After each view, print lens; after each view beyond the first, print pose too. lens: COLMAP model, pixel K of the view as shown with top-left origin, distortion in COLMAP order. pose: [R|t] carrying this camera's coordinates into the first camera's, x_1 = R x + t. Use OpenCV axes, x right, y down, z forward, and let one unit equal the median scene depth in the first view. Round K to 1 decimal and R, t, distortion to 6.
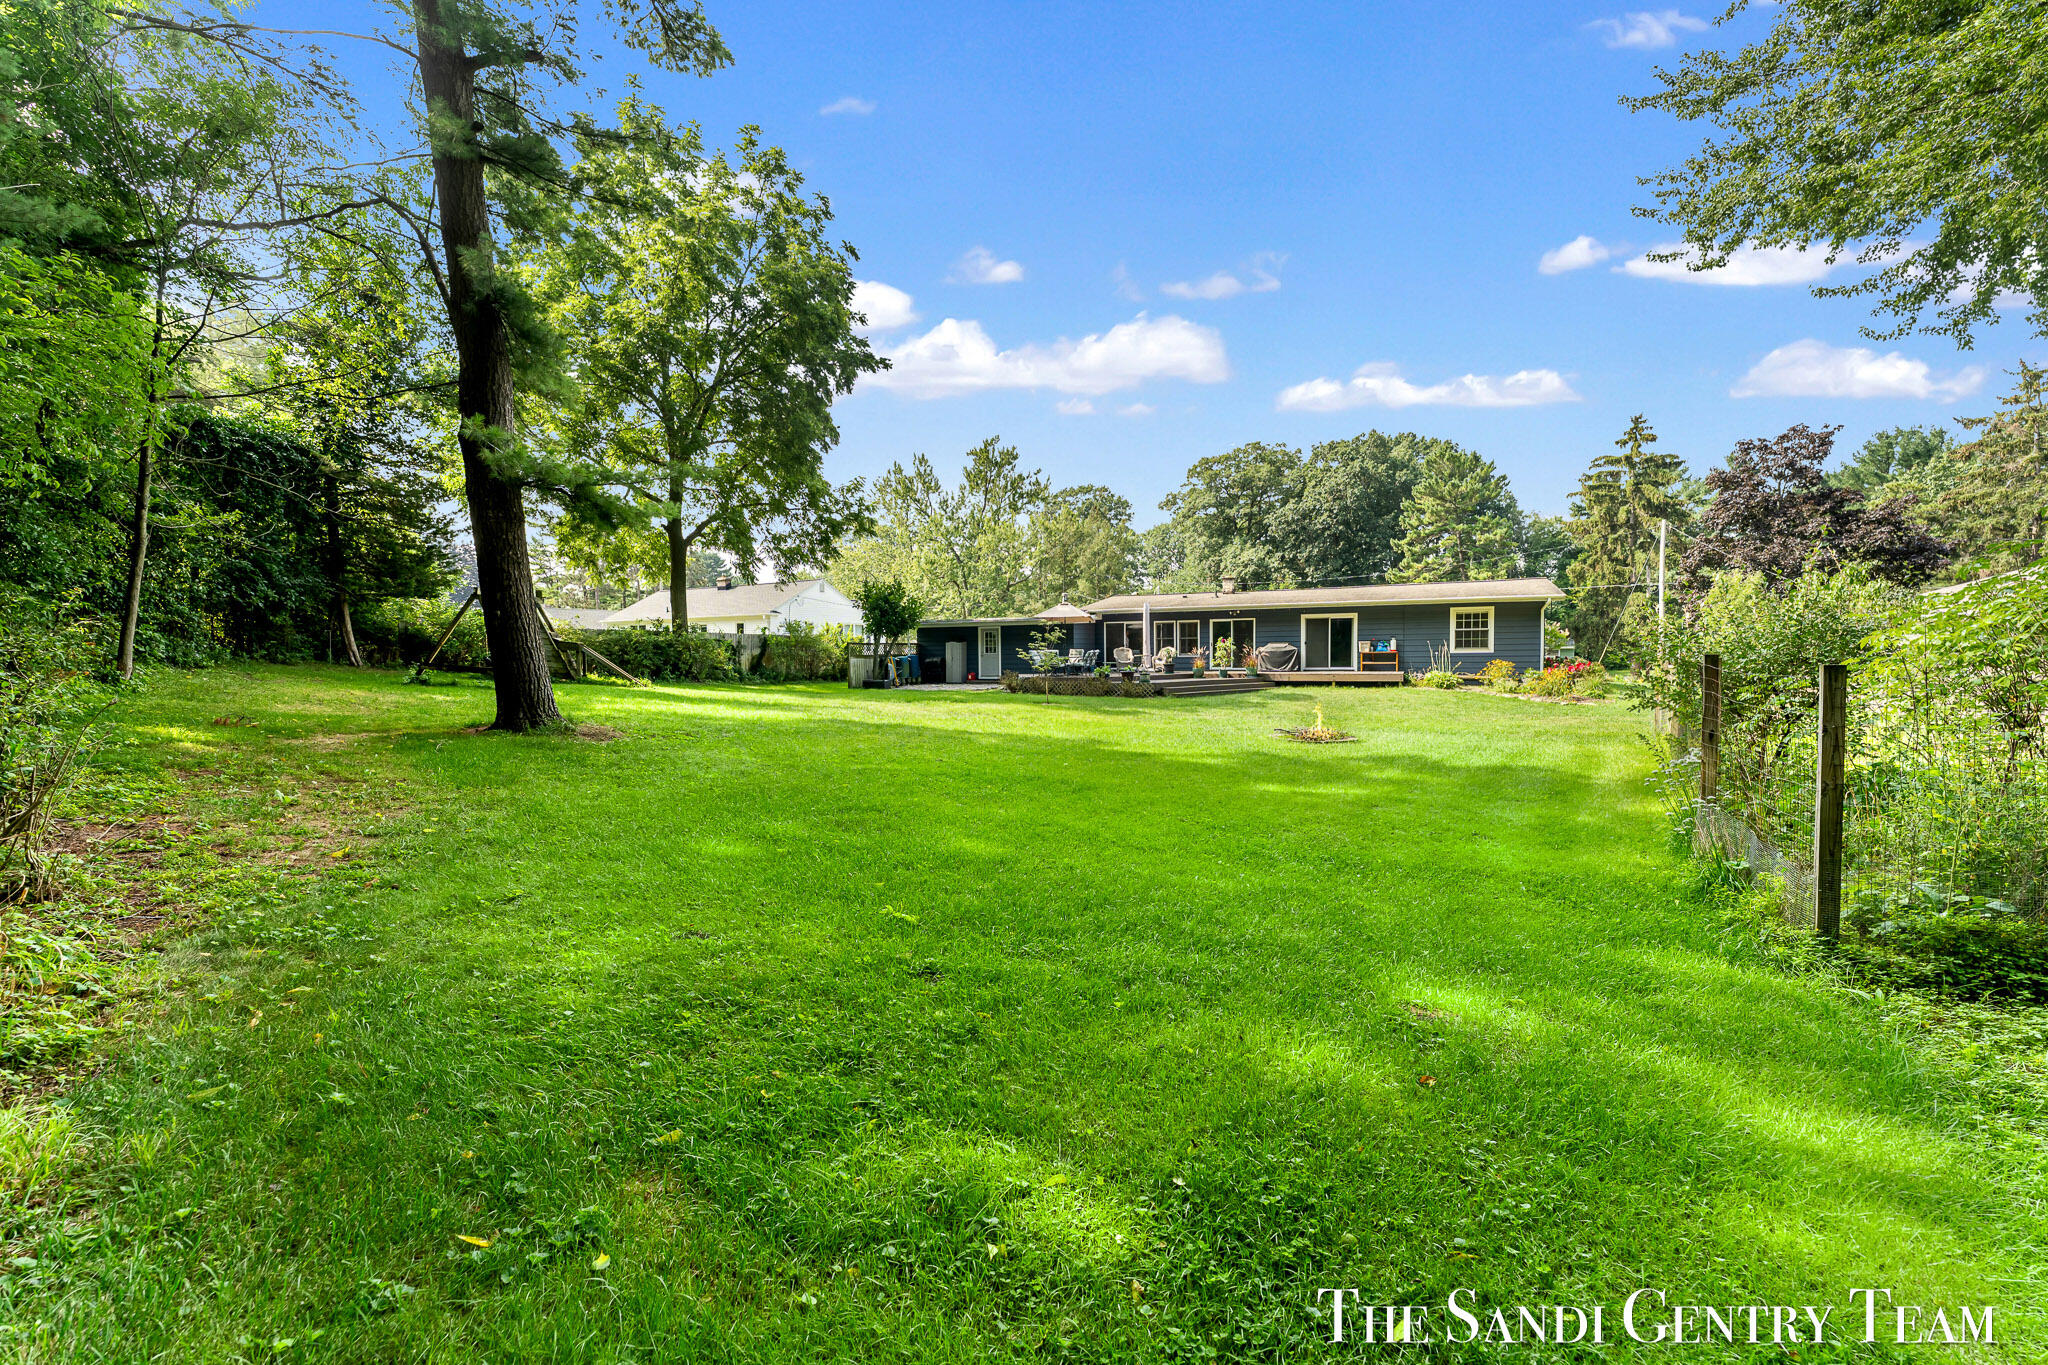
lens RADIAL K [[817.4, 0, 1021.8], [0, 817.4, 687.0], [0, 0, 1]] dist [-0.000897, 0.000023]
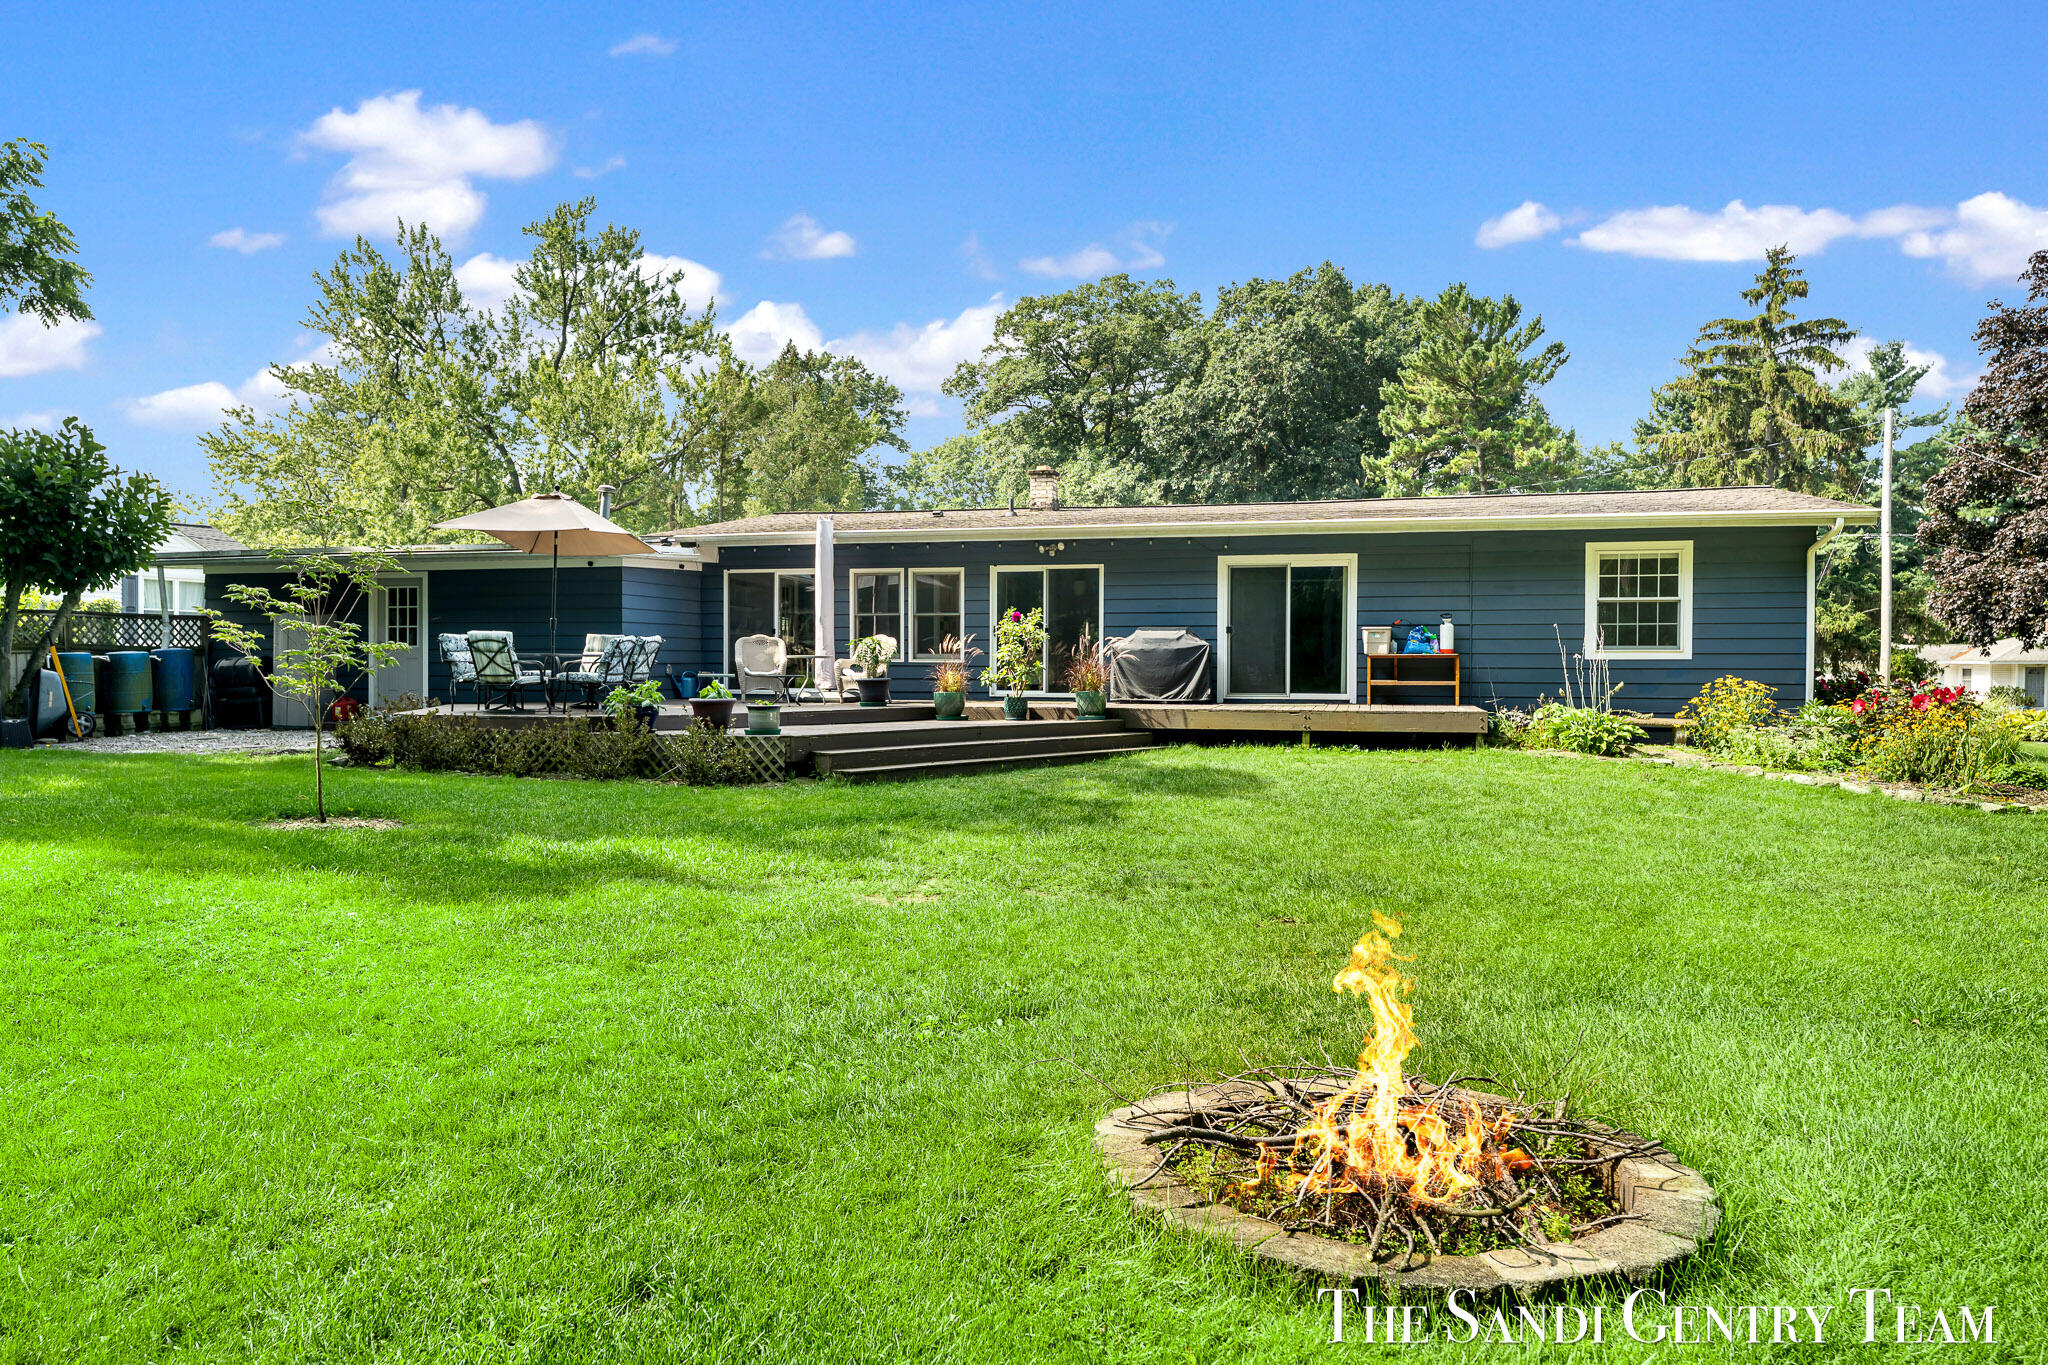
lens RADIAL K [[1419.1, 0, 1023.3], [0, 1419.1, 684.3], [0, 0, 1]] dist [0.012432, 0.001507]
pose [[0.978090, 0.011241, 0.207880, 0.104401], [-0.005199, 0.999549, -0.029587, -0.007110], [-0.208118, 0.027858, 0.977707, 0.337795]]
